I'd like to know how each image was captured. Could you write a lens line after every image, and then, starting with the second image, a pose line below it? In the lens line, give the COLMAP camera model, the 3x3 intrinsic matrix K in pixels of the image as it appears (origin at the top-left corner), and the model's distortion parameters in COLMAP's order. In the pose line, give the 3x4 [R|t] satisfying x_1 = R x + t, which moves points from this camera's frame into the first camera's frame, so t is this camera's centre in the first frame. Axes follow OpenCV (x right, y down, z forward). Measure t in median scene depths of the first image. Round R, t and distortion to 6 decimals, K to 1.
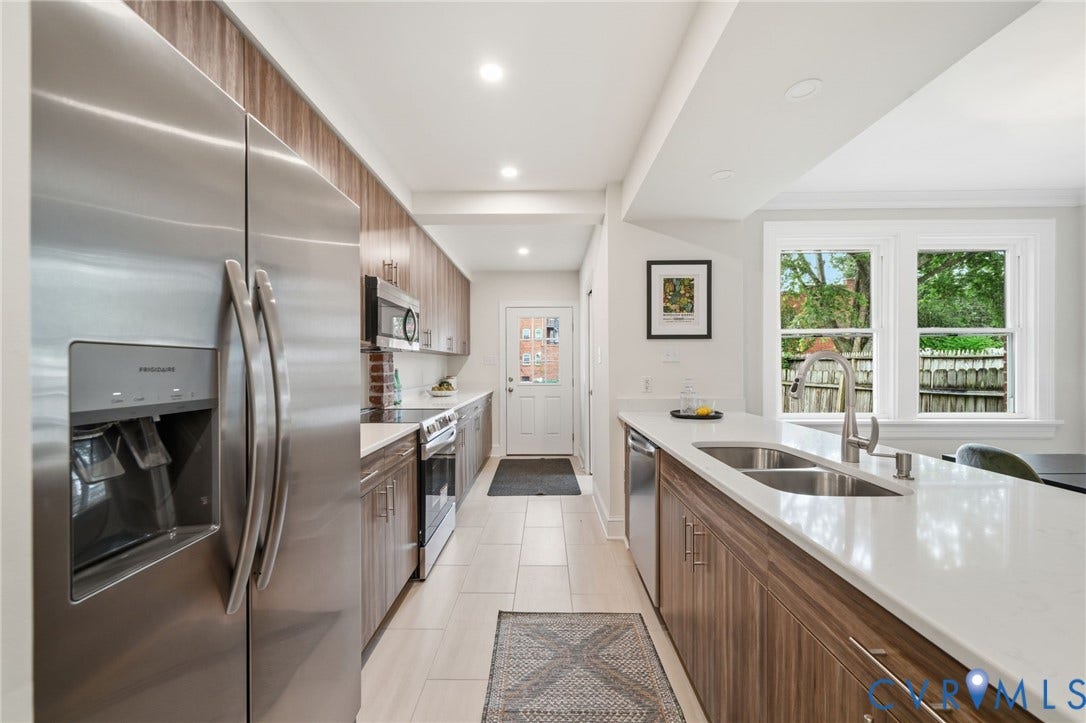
lens RADIAL K [[421.9, 0, 539.8], [0, 421.9, 364.9], [0, 0, 1]] dist [-0.000535, -0.000580]
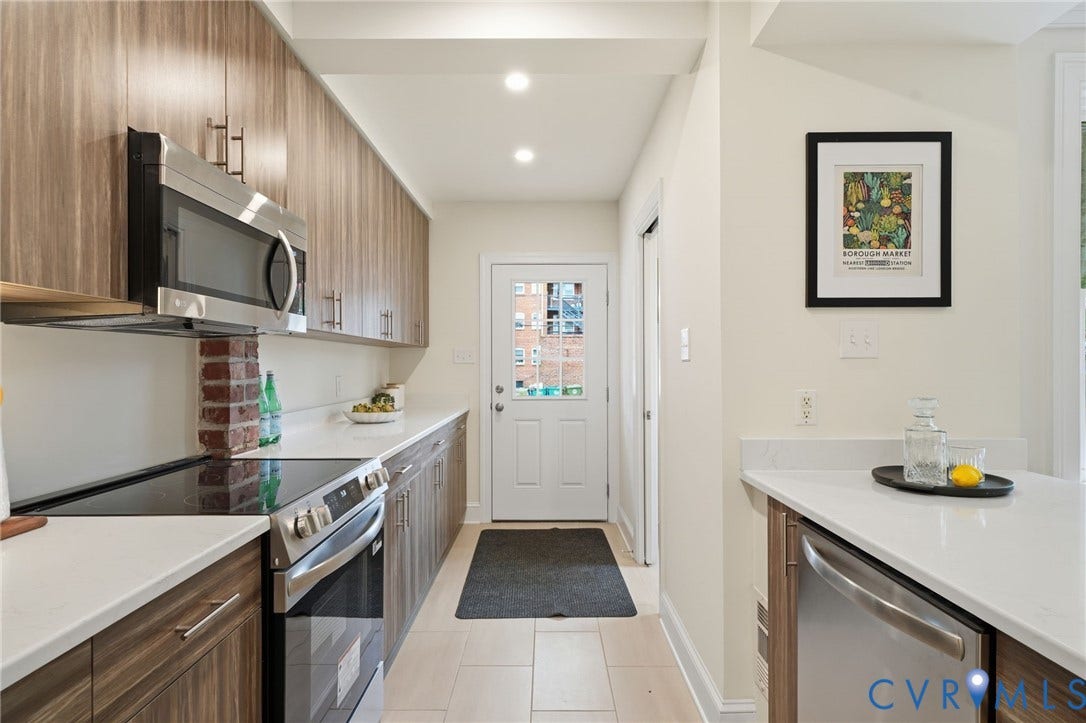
lens RADIAL K [[576.0, 0, 543.3], [0, 576.0, 362.9], [0, 0, 1]] dist [0.003457, 0.000634]
pose [[0.999903, 0.001449, 0.013883, -0.033832], [-0.001419, 0.999997, -0.002169, 0.000310], [-0.013886, 0.002149, 0.999901, 0.359440]]
